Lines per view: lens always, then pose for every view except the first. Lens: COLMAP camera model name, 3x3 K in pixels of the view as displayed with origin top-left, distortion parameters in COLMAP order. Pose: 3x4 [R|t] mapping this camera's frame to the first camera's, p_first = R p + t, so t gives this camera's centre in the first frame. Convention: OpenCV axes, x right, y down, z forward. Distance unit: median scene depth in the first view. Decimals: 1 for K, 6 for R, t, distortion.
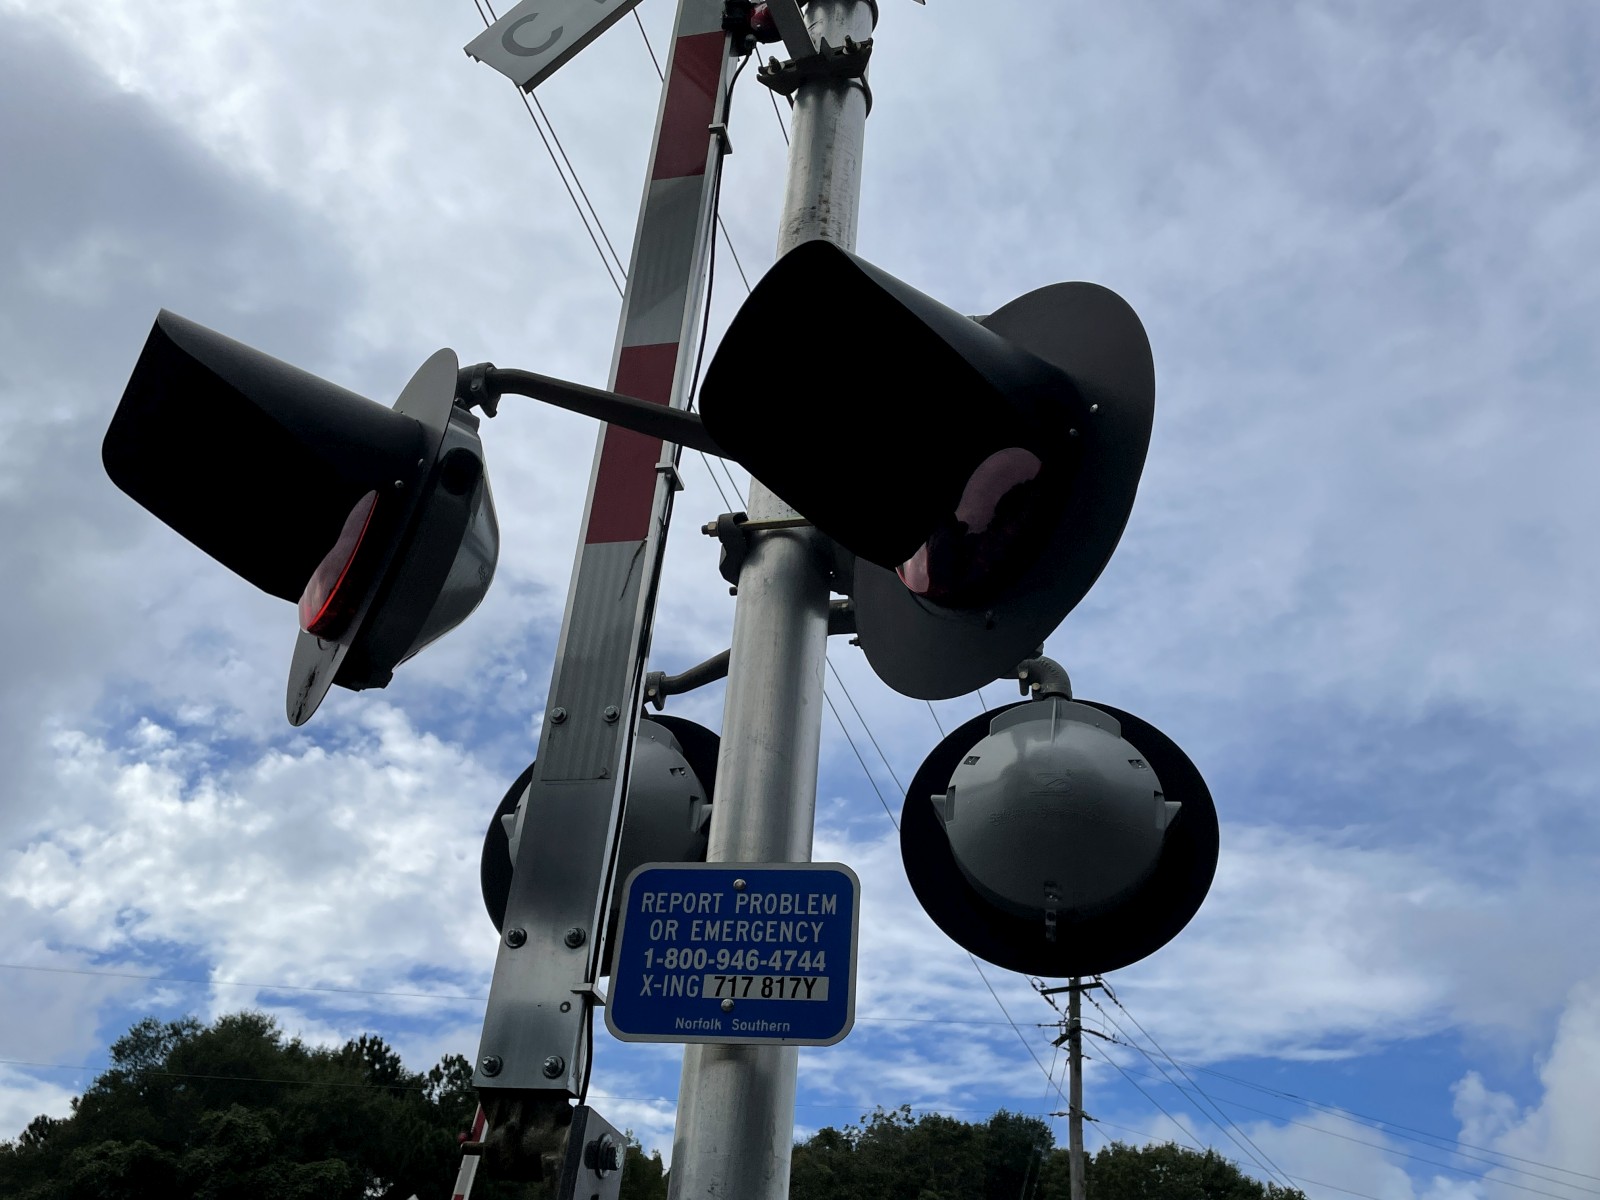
lens RADIAL K [[1437.6, 0, 805.2], [0, 1437.6, 614.9], [0, 0, 1]] dist [0.079015, -0.077469]
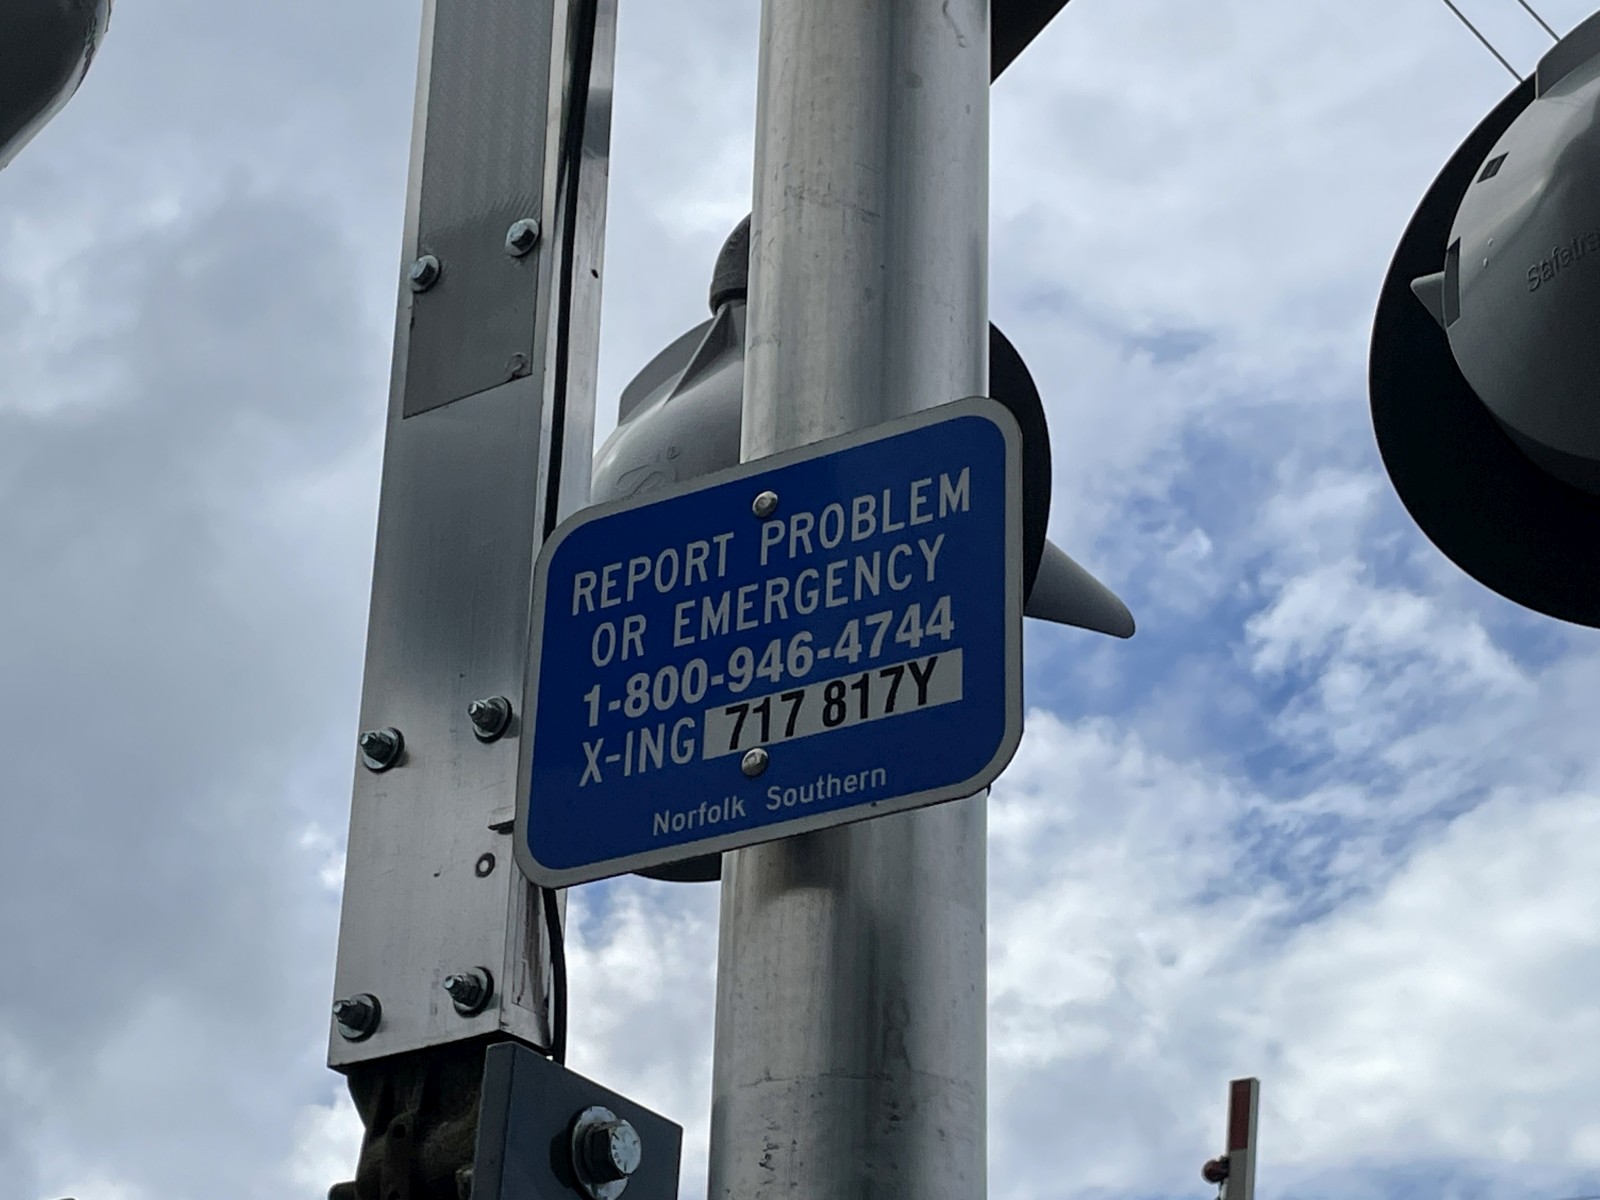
lens RADIAL K [[3265.0, 0, 814.3], [0, 3265.0, 608.5], [0, 0, 1]] dist [0.142009, 0.000000]
pose [[0.925033, -0.219076, -0.310355, 0.232172], [0.240238, 0.970213, 0.031182, 0.170555], [0.294279, -0.103404, 0.950109, 0.078362]]
